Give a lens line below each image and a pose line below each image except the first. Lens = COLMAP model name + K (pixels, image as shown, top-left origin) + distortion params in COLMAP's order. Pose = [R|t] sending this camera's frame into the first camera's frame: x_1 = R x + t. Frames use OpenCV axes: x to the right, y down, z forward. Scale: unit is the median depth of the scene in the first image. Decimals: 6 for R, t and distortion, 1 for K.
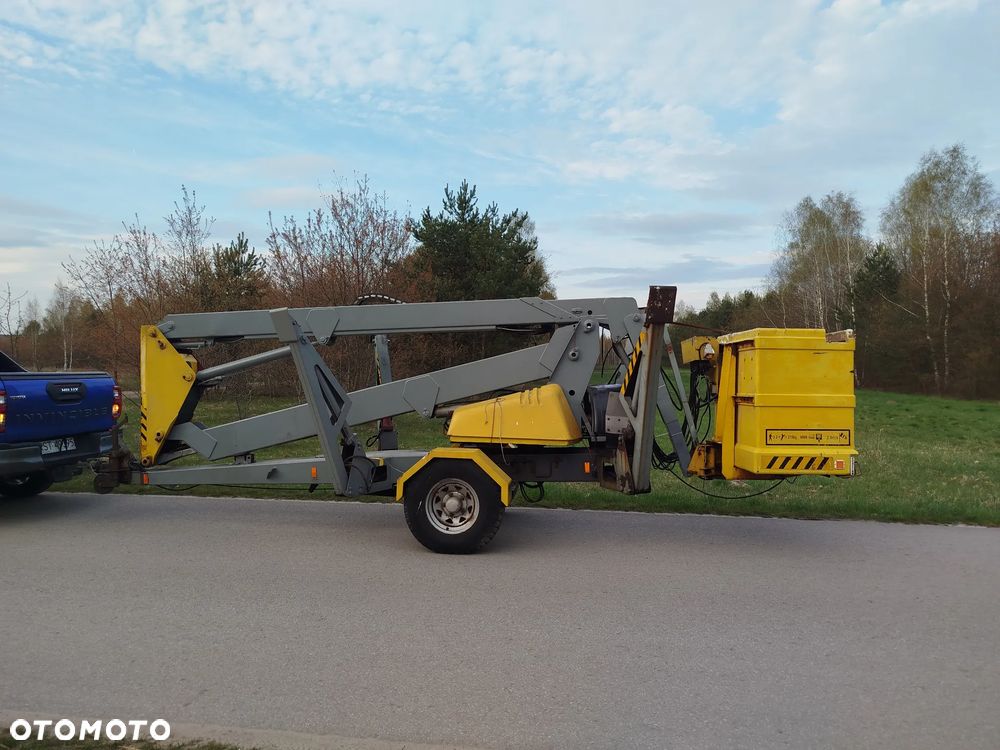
lens RADIAL K [[688.7, 0, 500.0], [0, 688.7, 375.0], [0, 0, 1]] dist [0.007450, 0.005494]
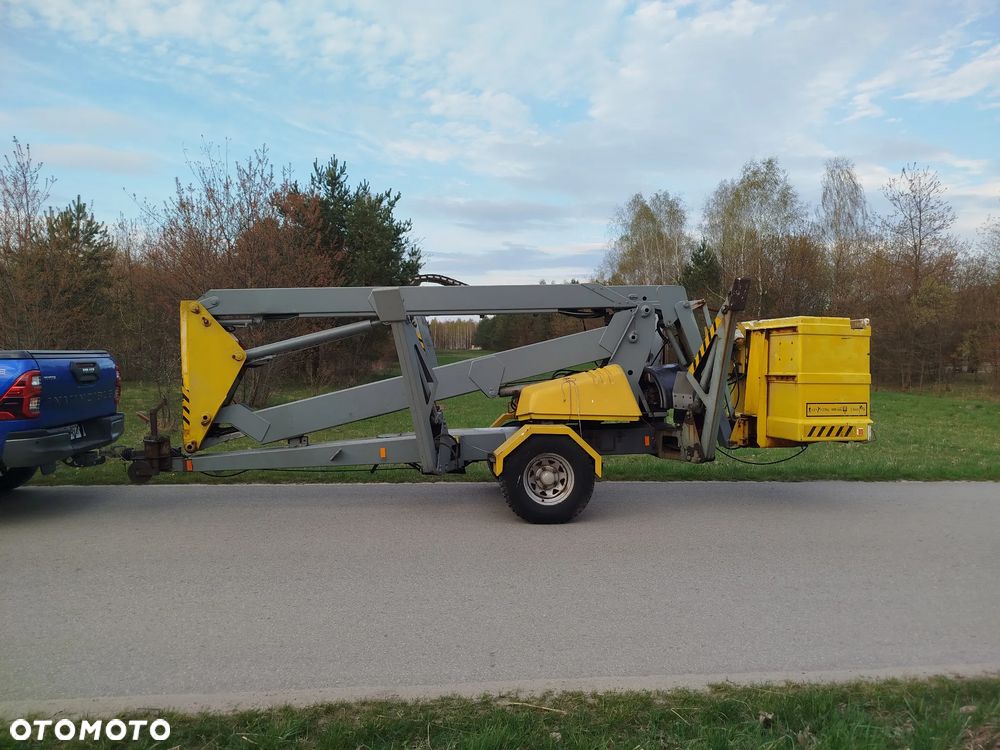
lens RADIAL K [[693.1, 0, 495.1], [0, 693.1, 373.5], [0, 0, 1]] dist [0.005504, 0.006124]
pose [[0.969205, -0.001258, 0.246254, -0.356777], [-0.004002, 0.999774, 0.020858, 0.005347], [-0.246224, -0.021201, 0.968981, -0.006736]]
